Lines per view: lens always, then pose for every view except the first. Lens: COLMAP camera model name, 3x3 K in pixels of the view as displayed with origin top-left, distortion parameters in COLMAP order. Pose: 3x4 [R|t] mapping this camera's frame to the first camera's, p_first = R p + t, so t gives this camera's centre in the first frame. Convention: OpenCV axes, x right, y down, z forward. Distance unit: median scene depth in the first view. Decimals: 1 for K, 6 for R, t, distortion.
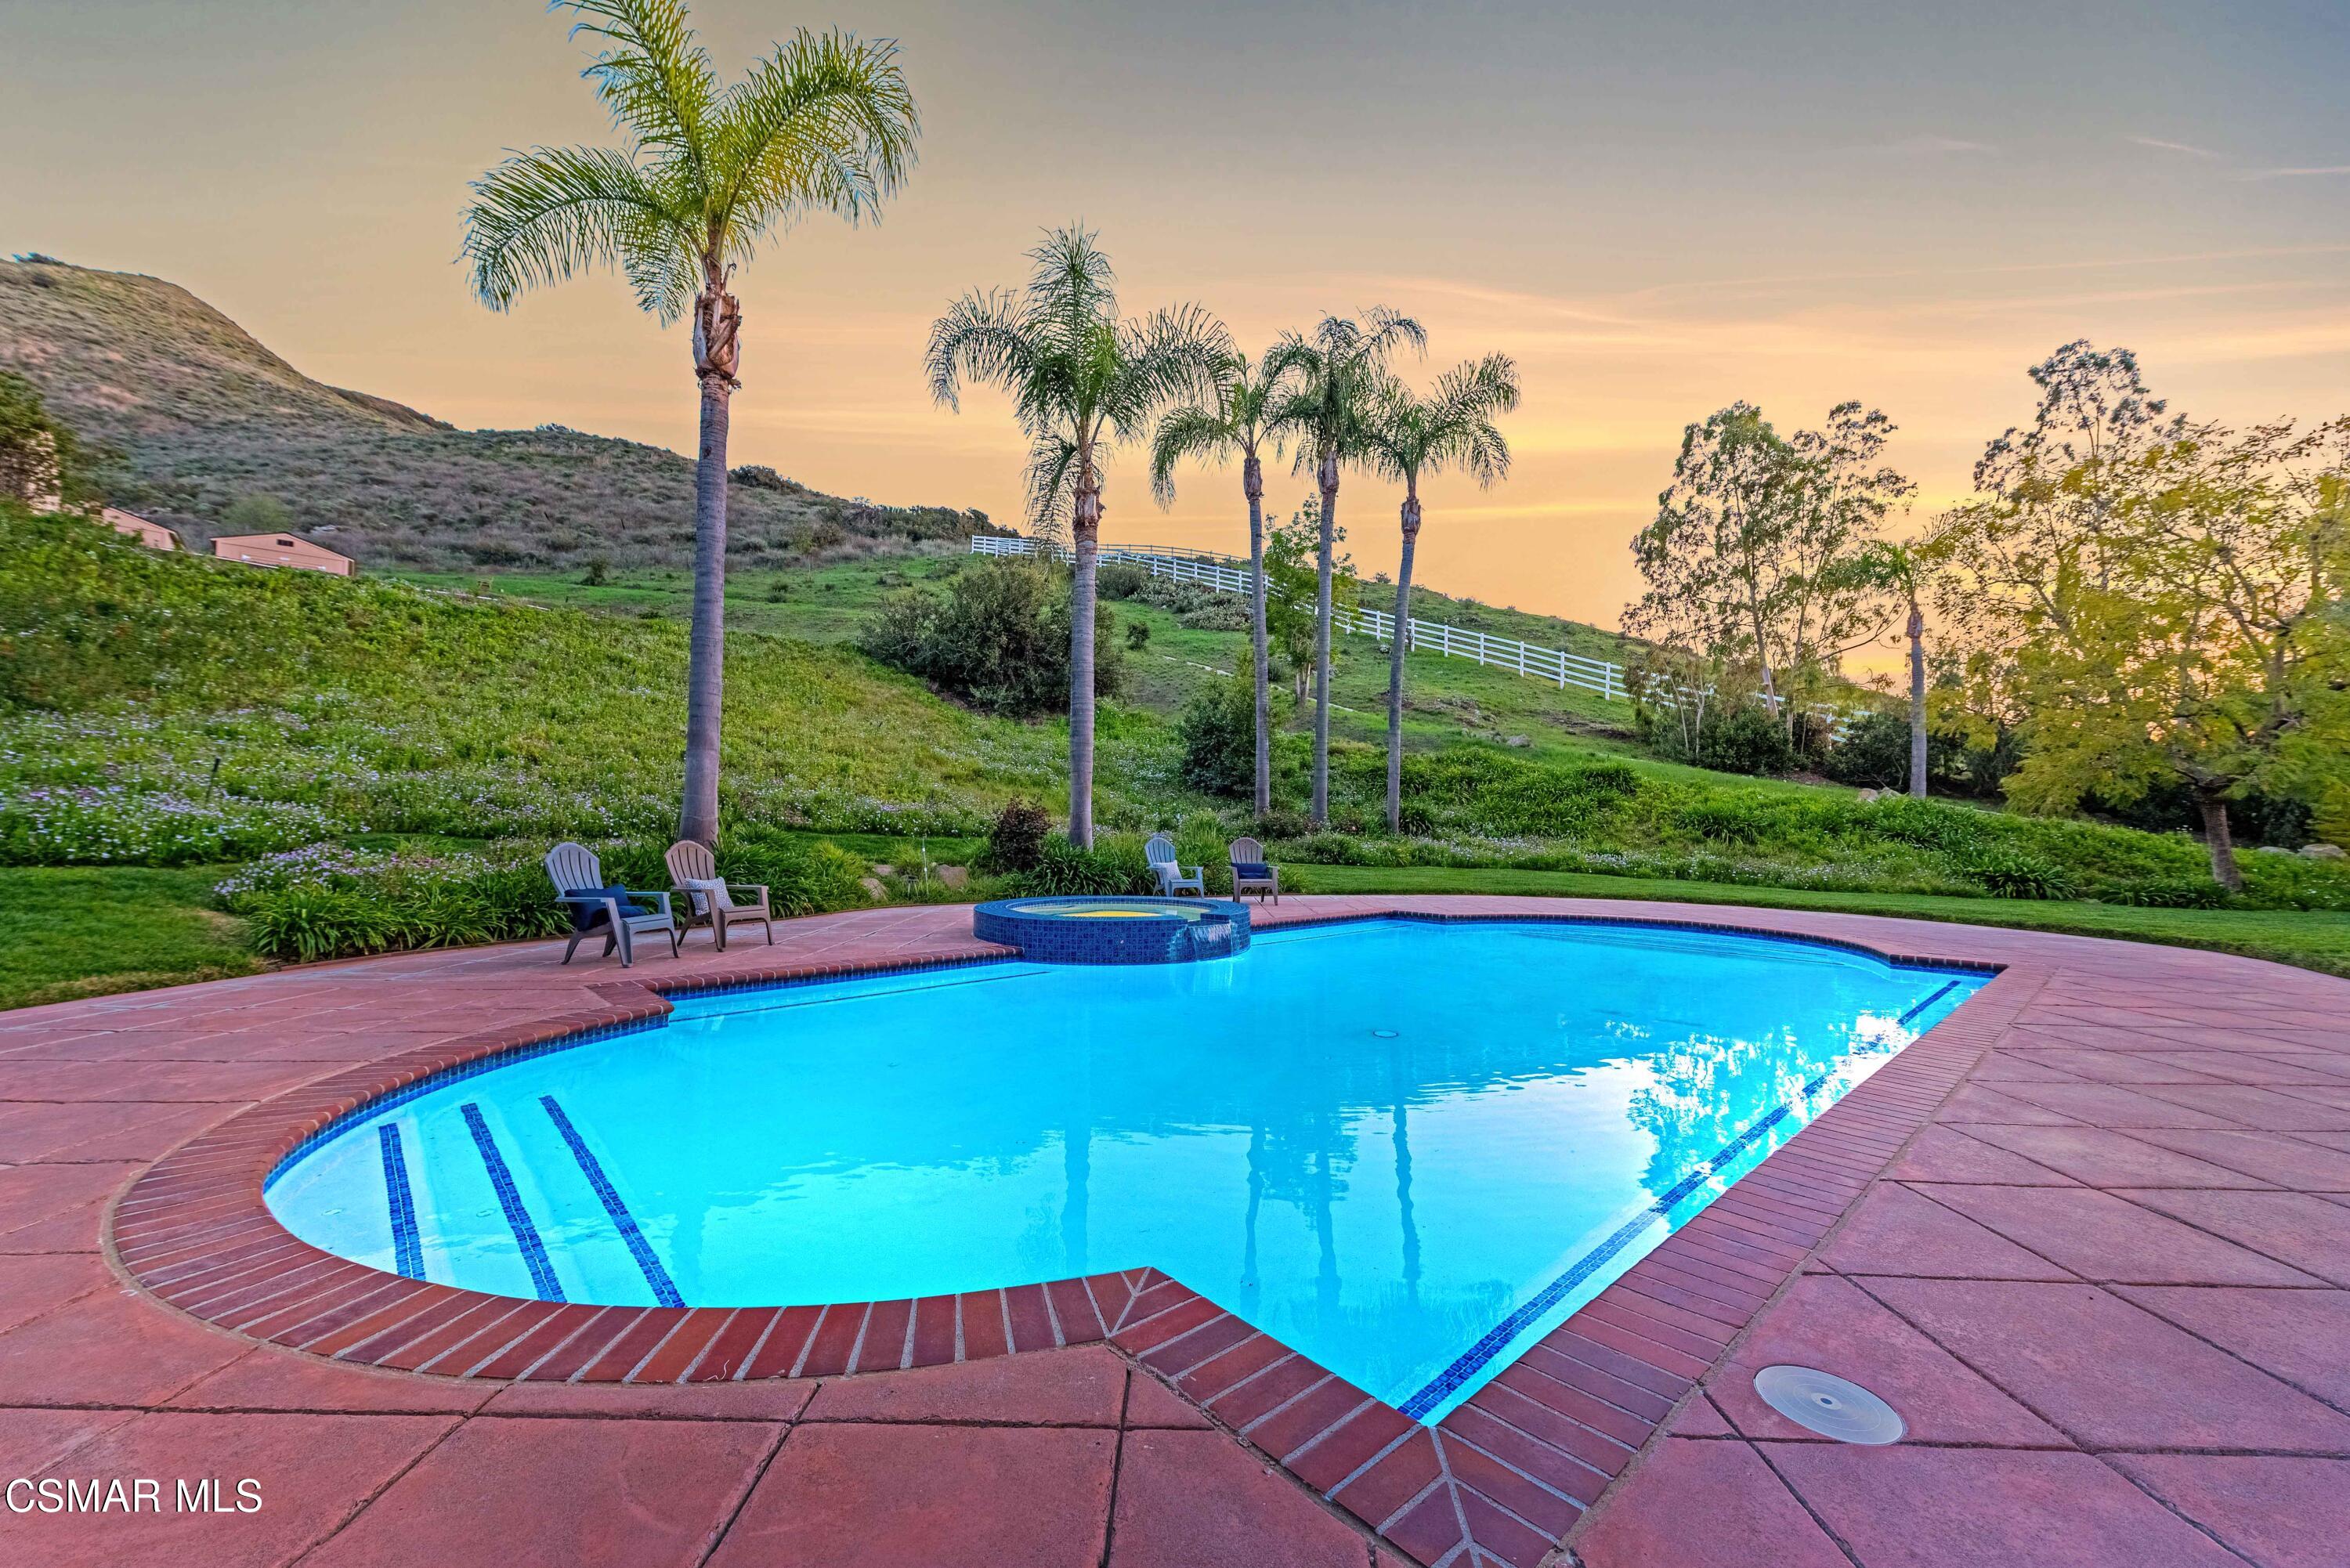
lens RADIAL K [[922.1, 0, 1151.5], [0, 922.1, 781.7], [0, 0, 1]] dist [0.008237, -0.000595]
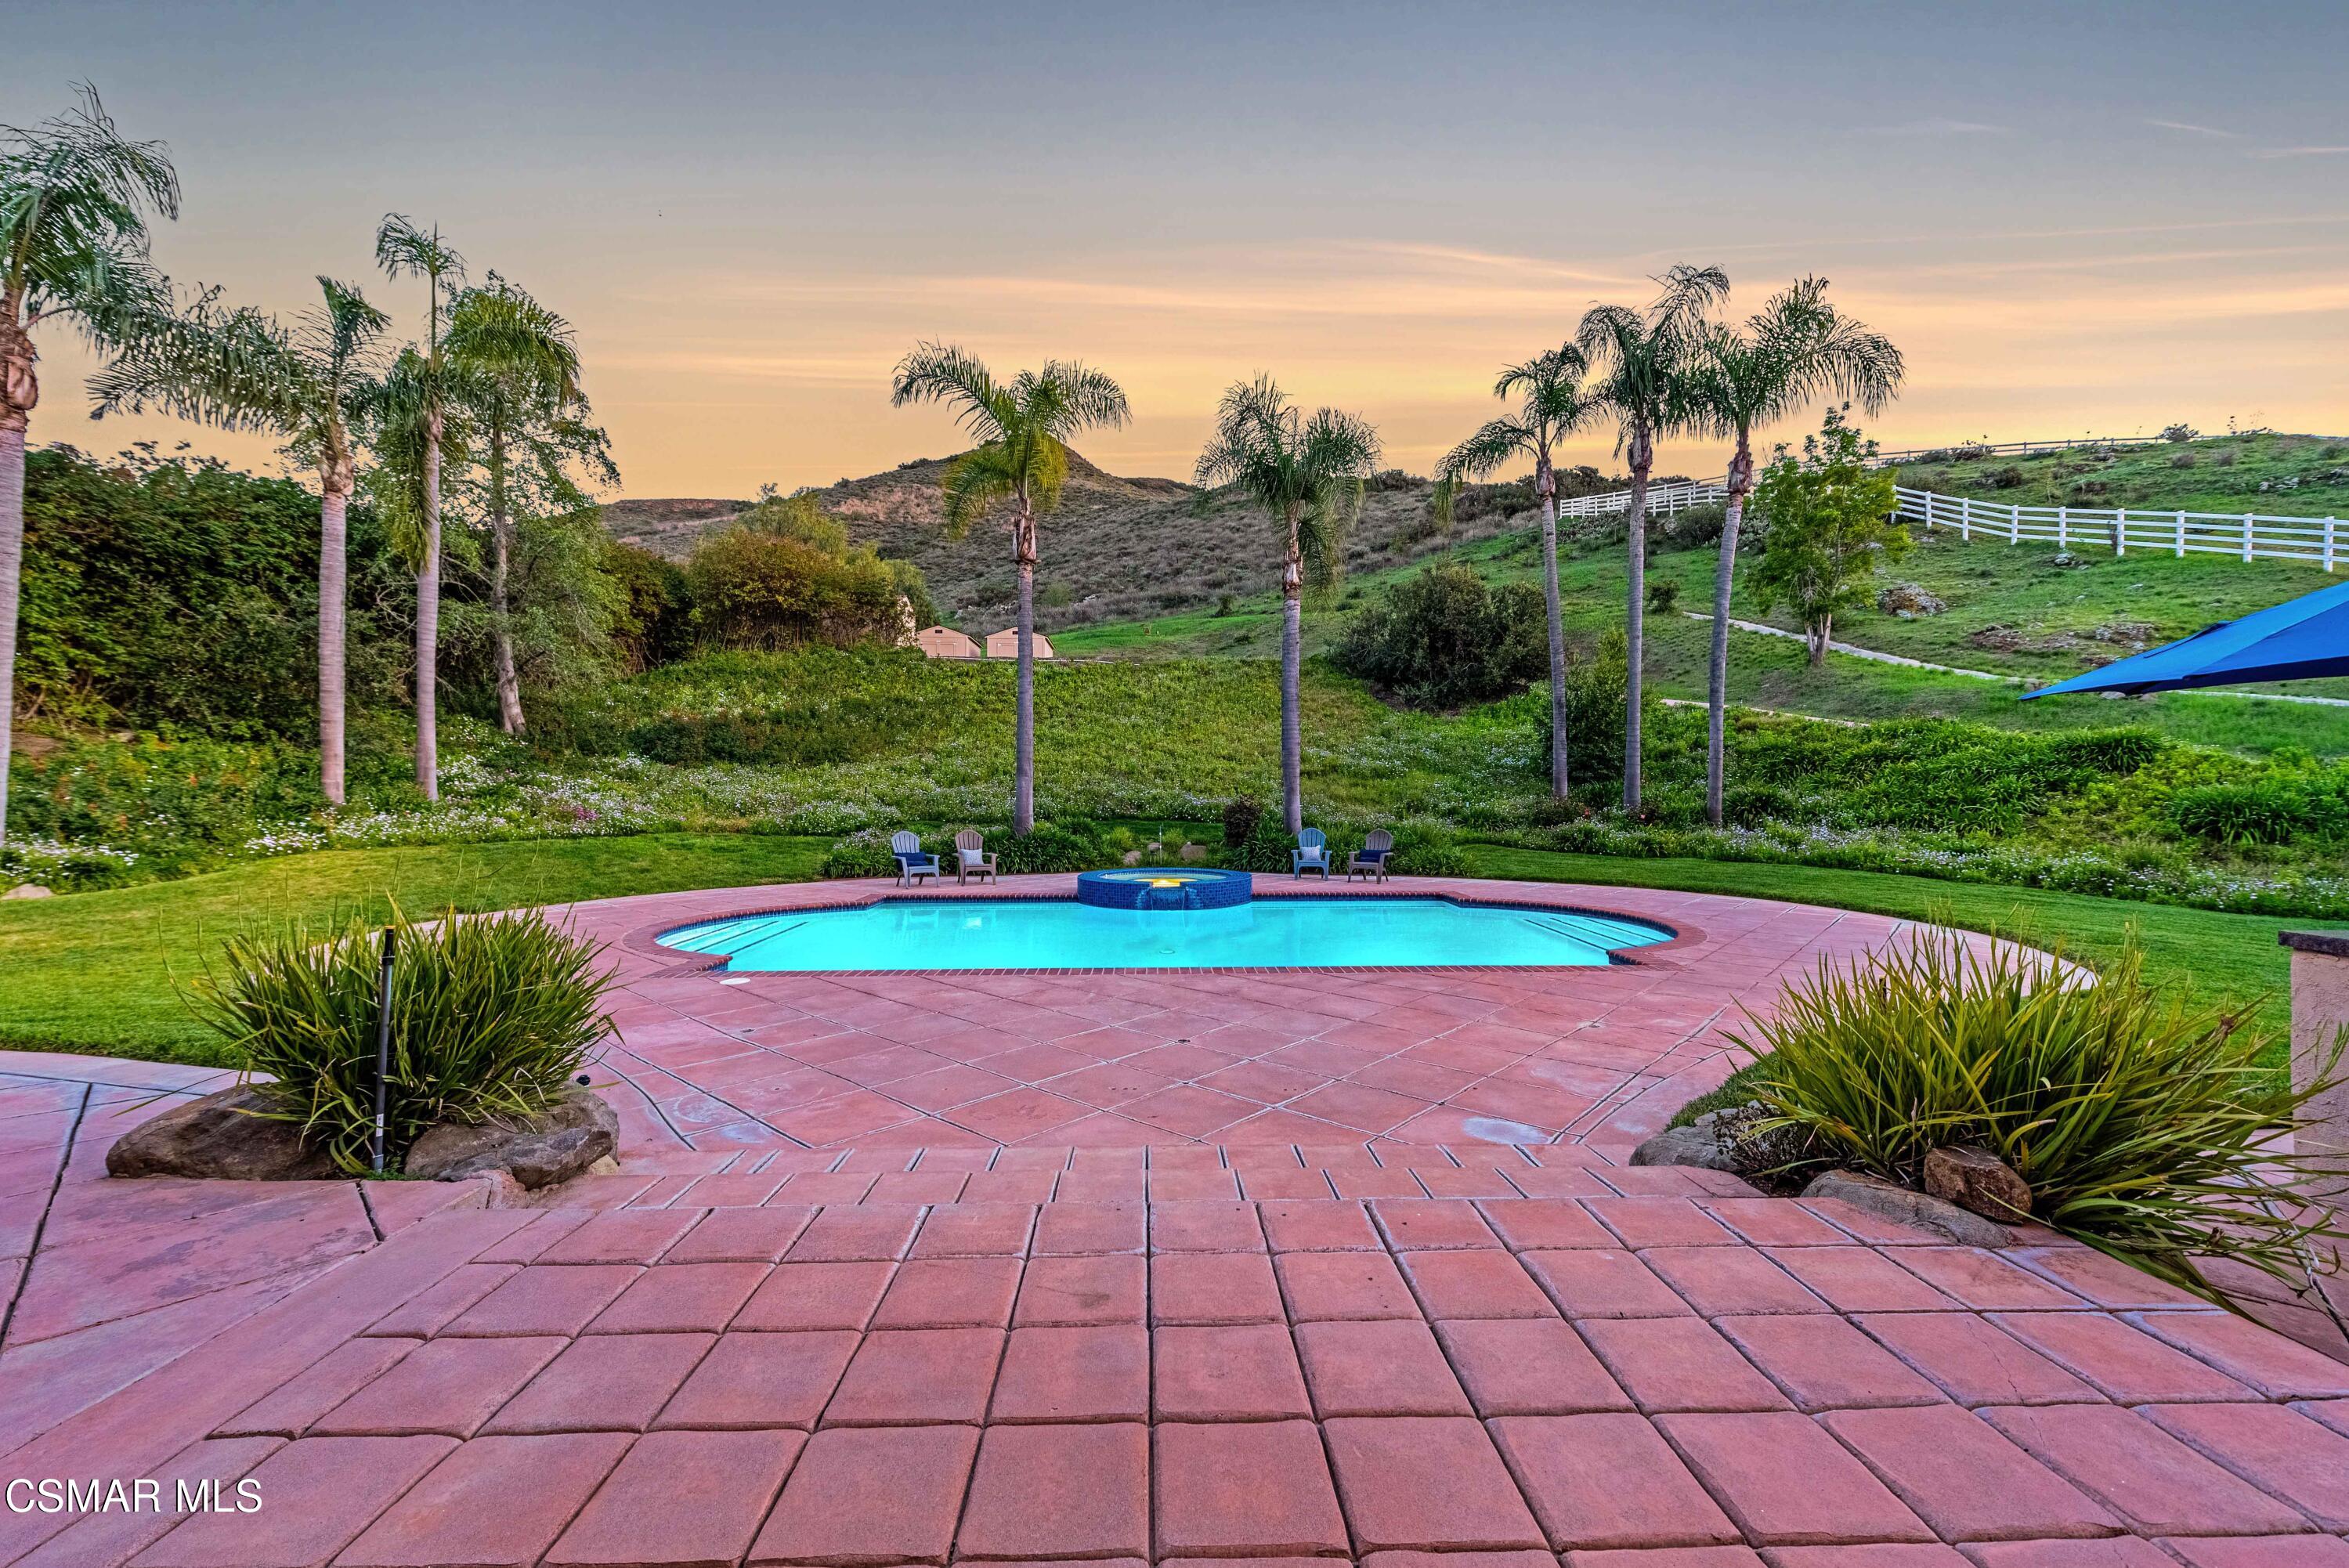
lens RADIAL K [[921.7, 0, 1151.0], [0, 921.7, 781.7], [0, 0, 1]] dist [0.008237, -0.000595]
pose [[0.744006, -0.016900, -0.667959, 0.325729], [0.039875, 0.999021, 0.019139, -0.017733], [0.666982, -0.040874, 0.743951, -0.057532]]
